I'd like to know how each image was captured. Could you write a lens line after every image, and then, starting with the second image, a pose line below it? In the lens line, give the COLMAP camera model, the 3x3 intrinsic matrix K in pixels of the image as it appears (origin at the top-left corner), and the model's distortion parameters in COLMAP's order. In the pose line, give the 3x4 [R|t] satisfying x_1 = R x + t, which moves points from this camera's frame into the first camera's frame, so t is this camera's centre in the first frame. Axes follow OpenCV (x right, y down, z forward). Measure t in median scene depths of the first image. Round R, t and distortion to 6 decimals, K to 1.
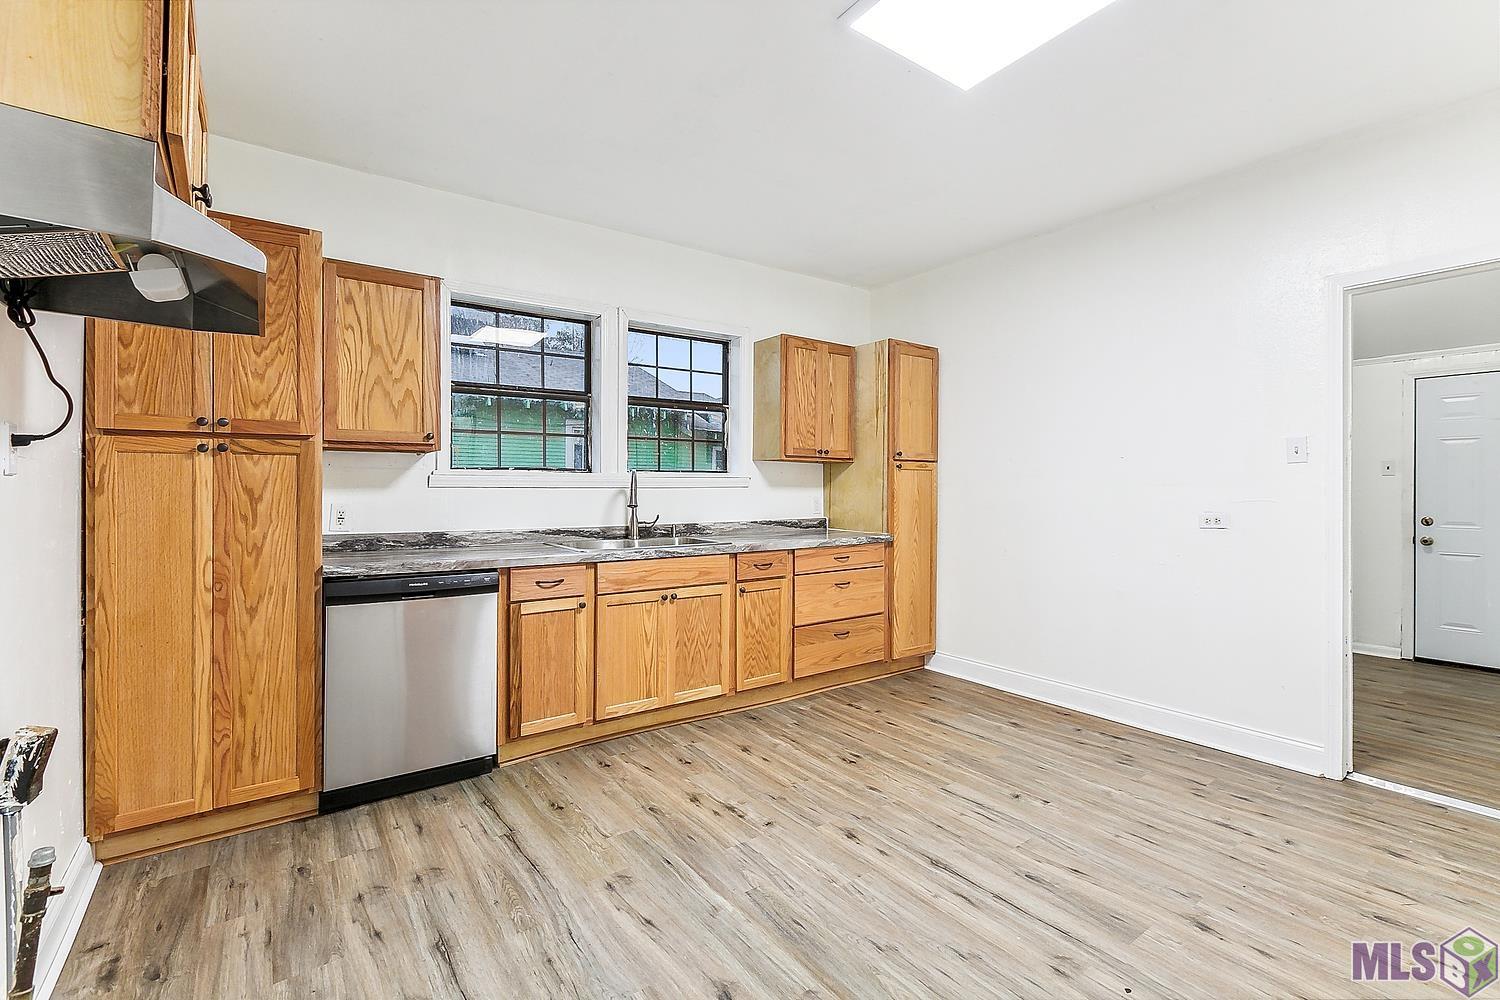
lens RADIAL K [[668.4, 0, 750.6], [0, 668.4, 490.4], [0, 0, 1]] dist [-0.003890, 0.000889]
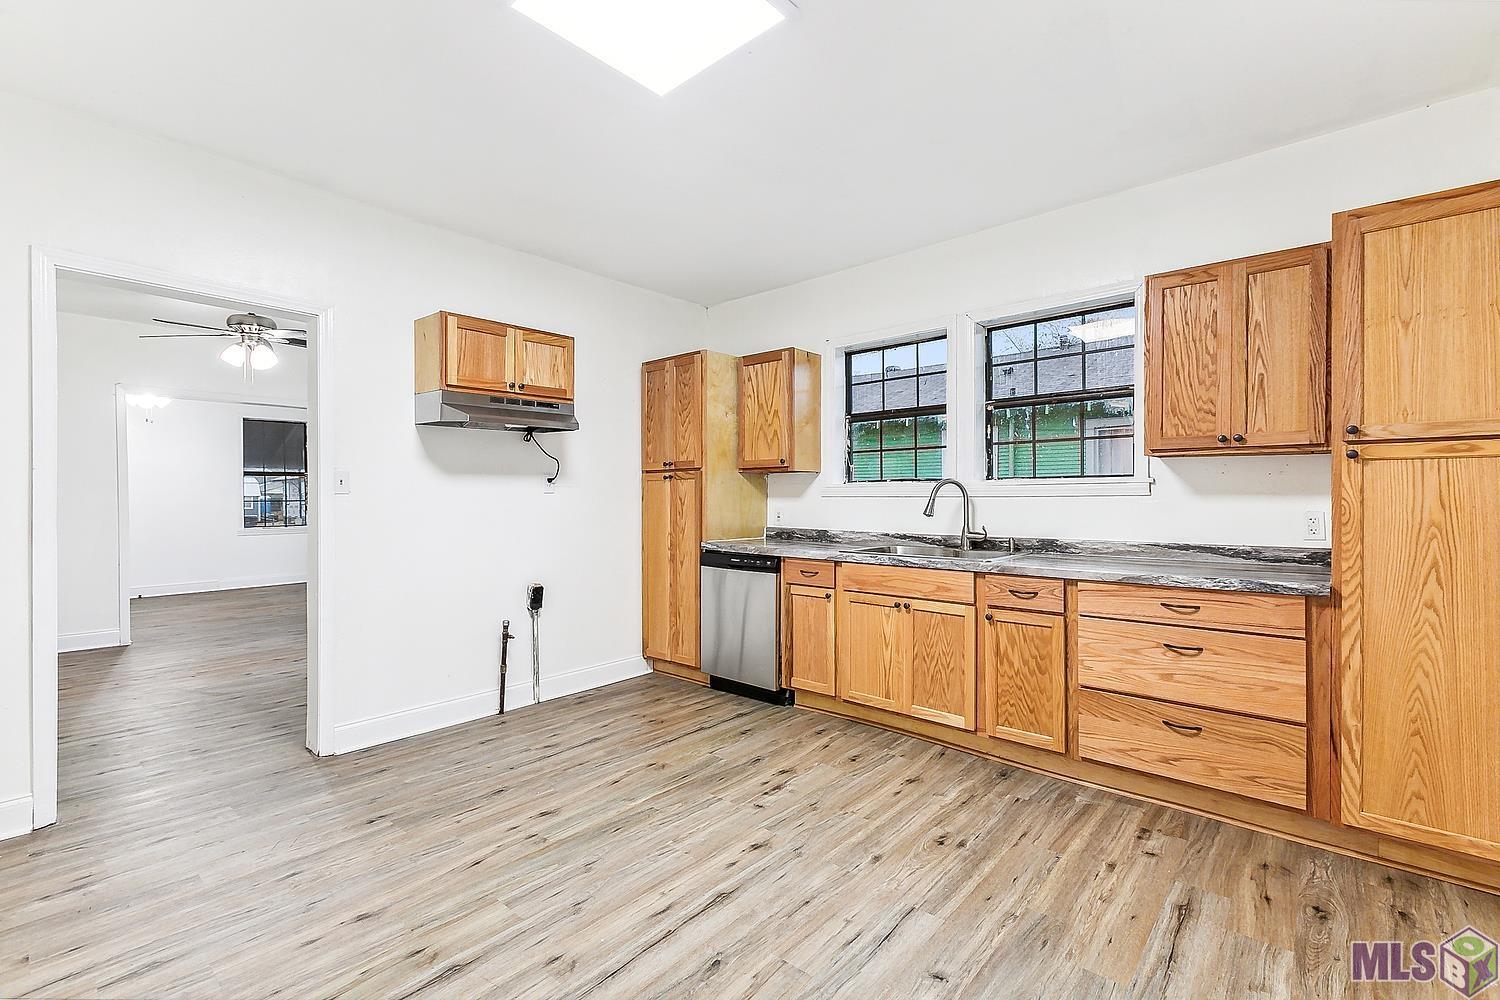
lens RADIAL K [[668.4, 0, 749.4], [0, 668.4, 499.1], [0, 0, 1]] dist [-0.003890, 0.000889]
pose [[0.210490, 0.003007, -0.977591, 0.834348], [-0.000885, 0.999995, 0.002885, -0.003278], [0.977596, 0.000258, 0.210491, 0.579686]]
